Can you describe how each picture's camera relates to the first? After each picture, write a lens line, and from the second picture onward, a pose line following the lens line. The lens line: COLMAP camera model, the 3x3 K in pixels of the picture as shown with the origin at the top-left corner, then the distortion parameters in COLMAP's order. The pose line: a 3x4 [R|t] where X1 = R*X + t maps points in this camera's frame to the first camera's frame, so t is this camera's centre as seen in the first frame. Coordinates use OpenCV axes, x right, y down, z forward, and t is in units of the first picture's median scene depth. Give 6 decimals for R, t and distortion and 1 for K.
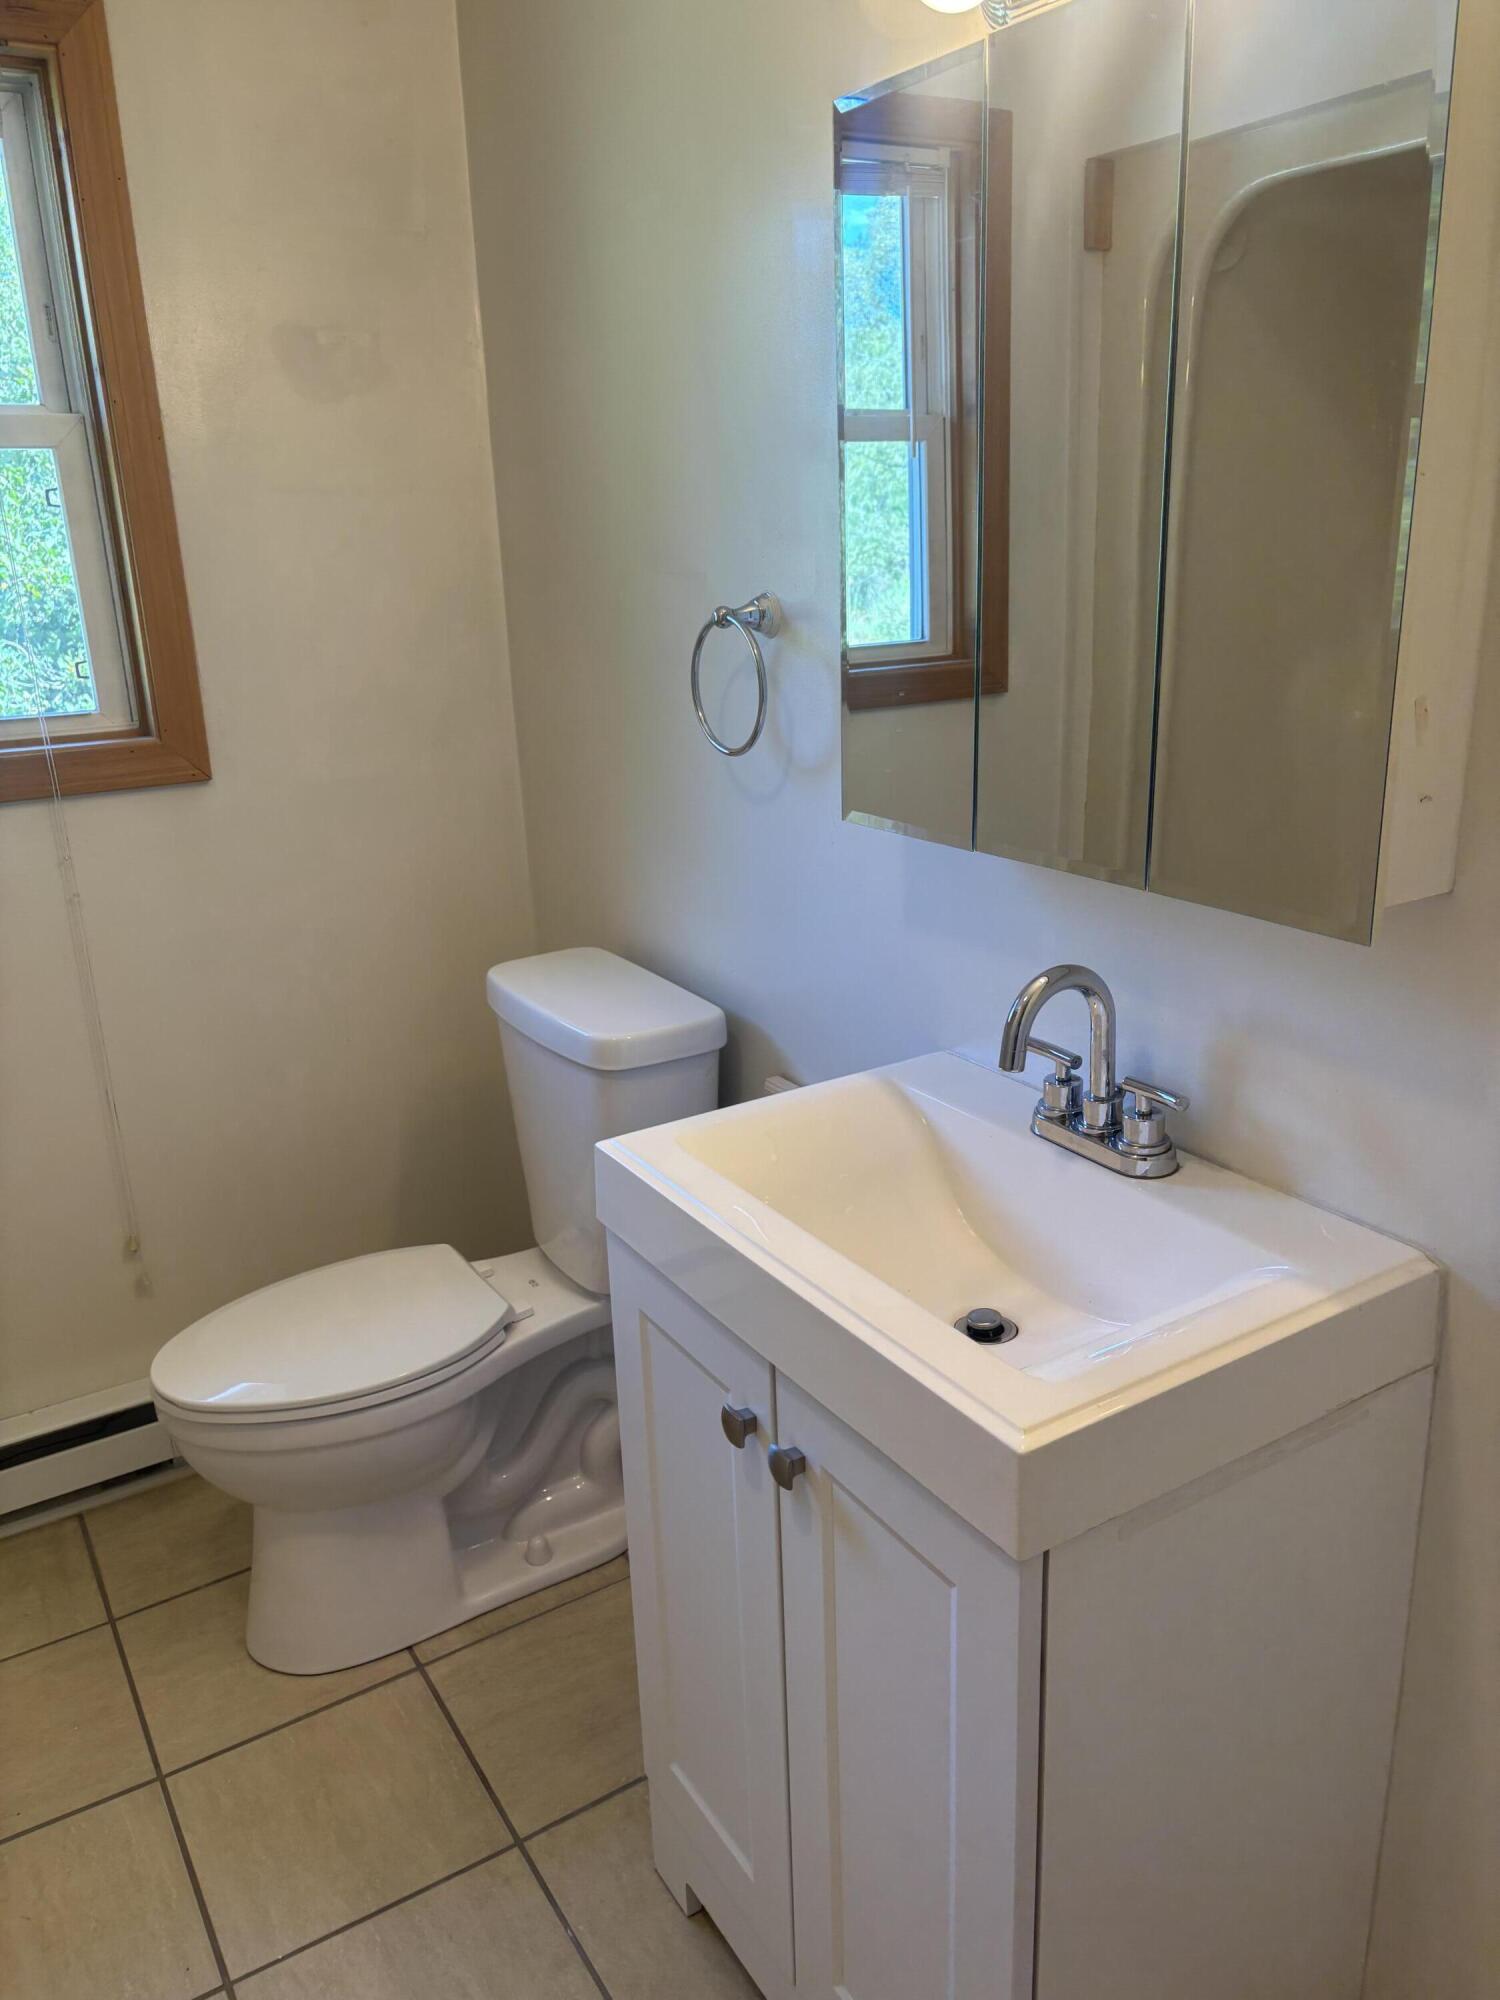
lens RADIAL K [[1494.0, 0, 750.0], [0, 1494.0, 1000.0], [0, 0, 1]] dist [0.046739, -0.054193]
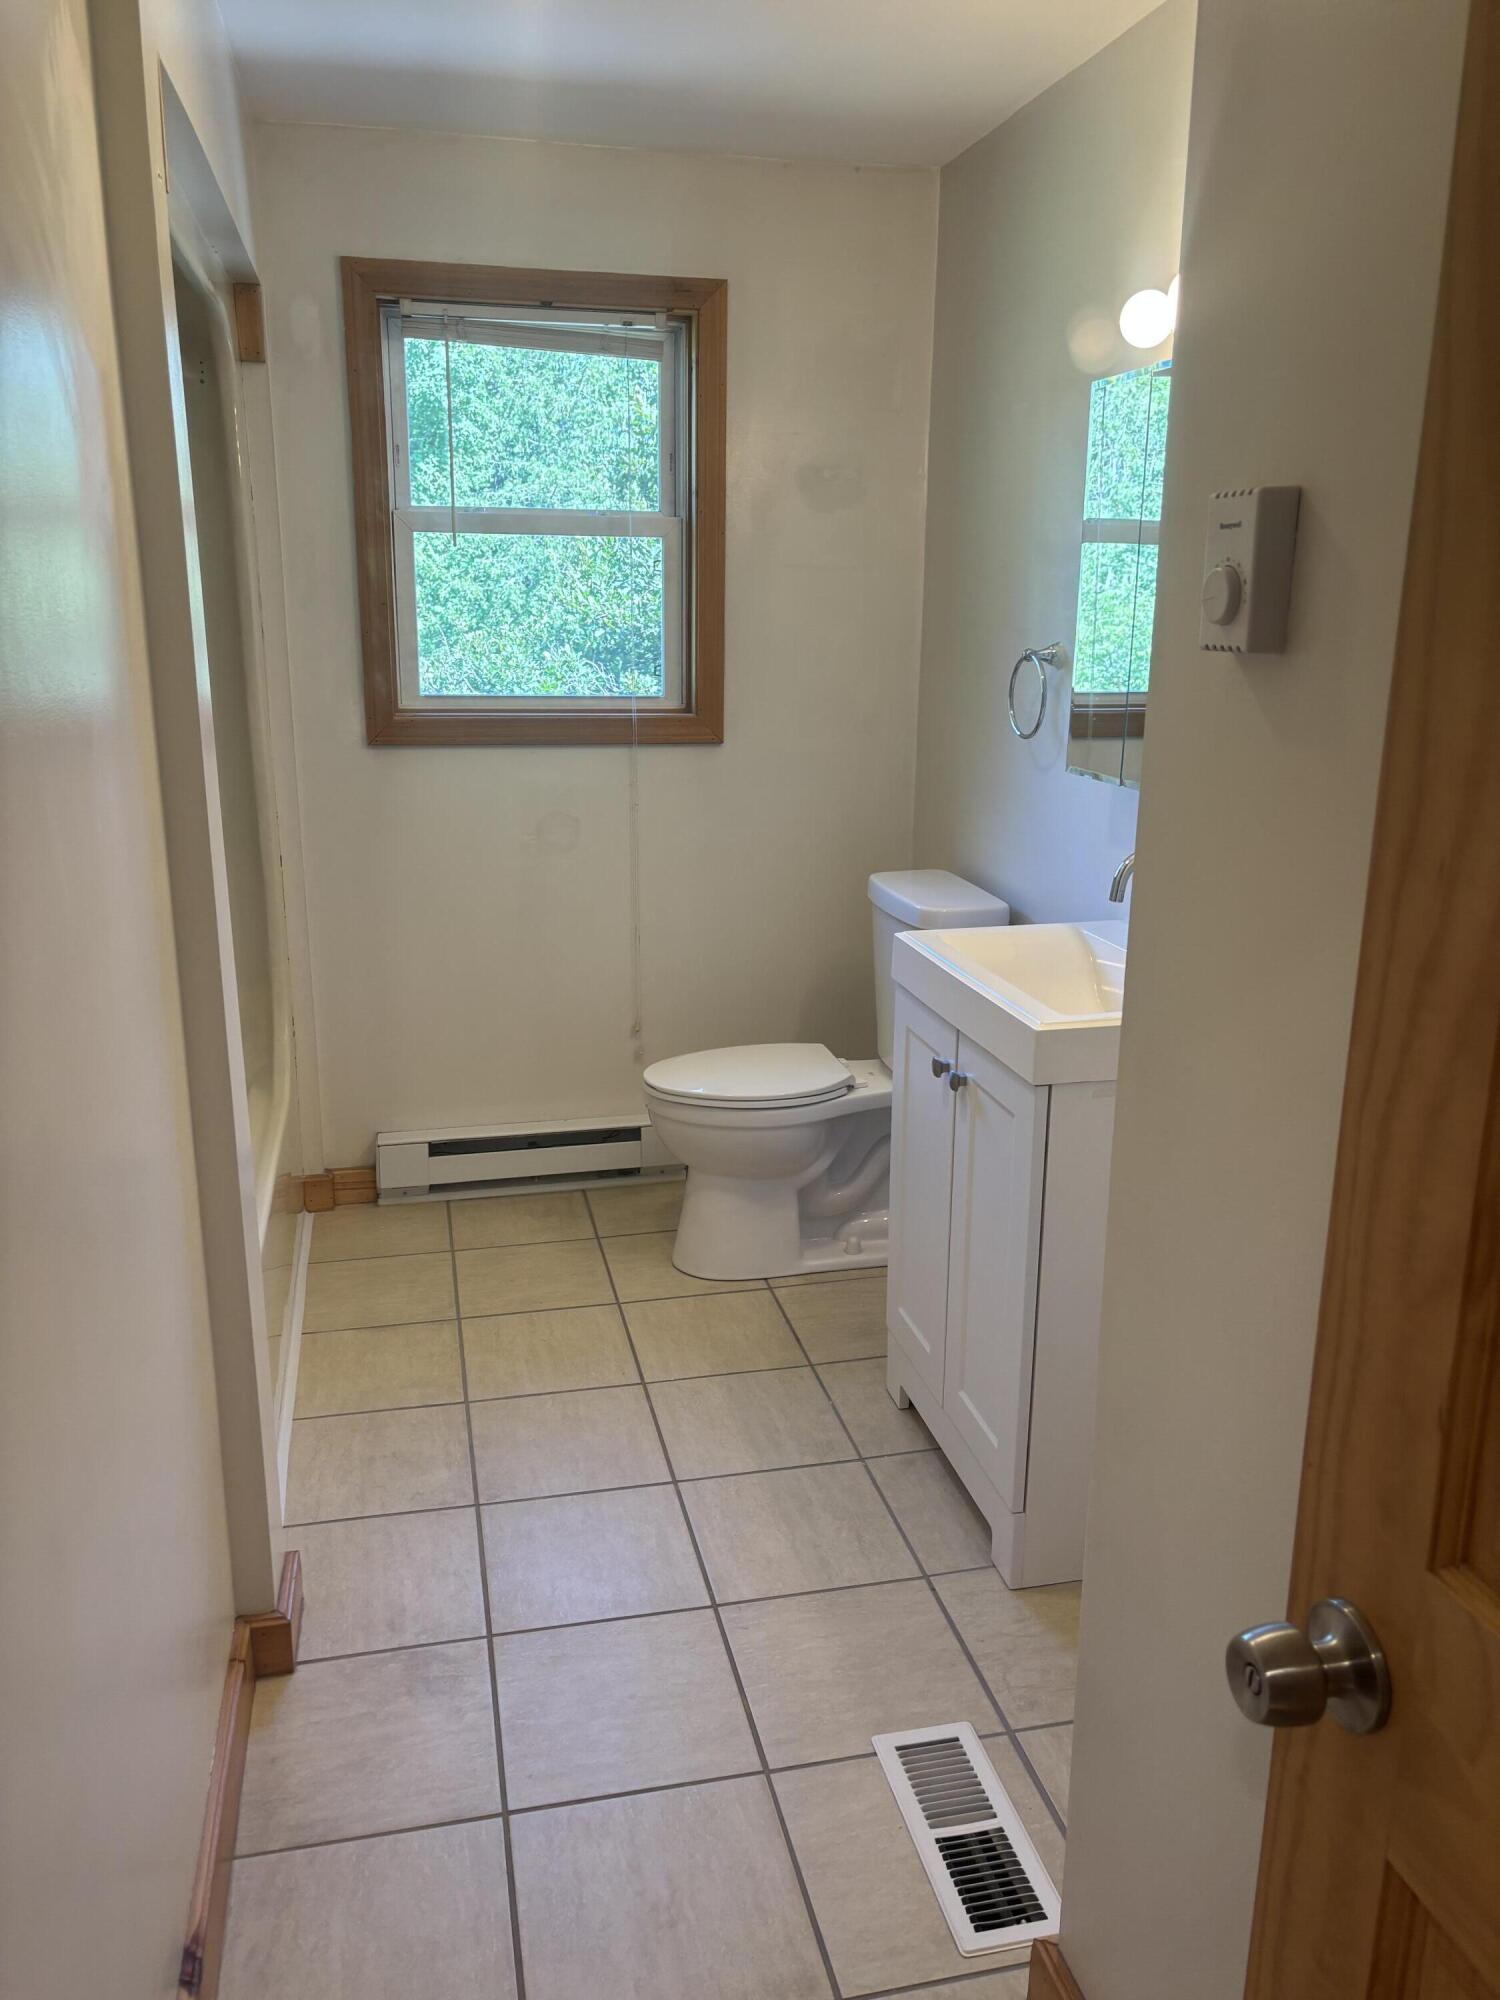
lens RADIAL K [[1549.8, 0, 750.0], [0, 1549.8, 1000.0], [0, 0, 1]] dist [0.114618, -0.000005]
pose [[0.947032, 0.123312, -0.296519, 0.215109], [-0.136432, 0.990361, -0.023885, 0.176127], [0.290716, 0.063075, 0.954728, -0.614876]]
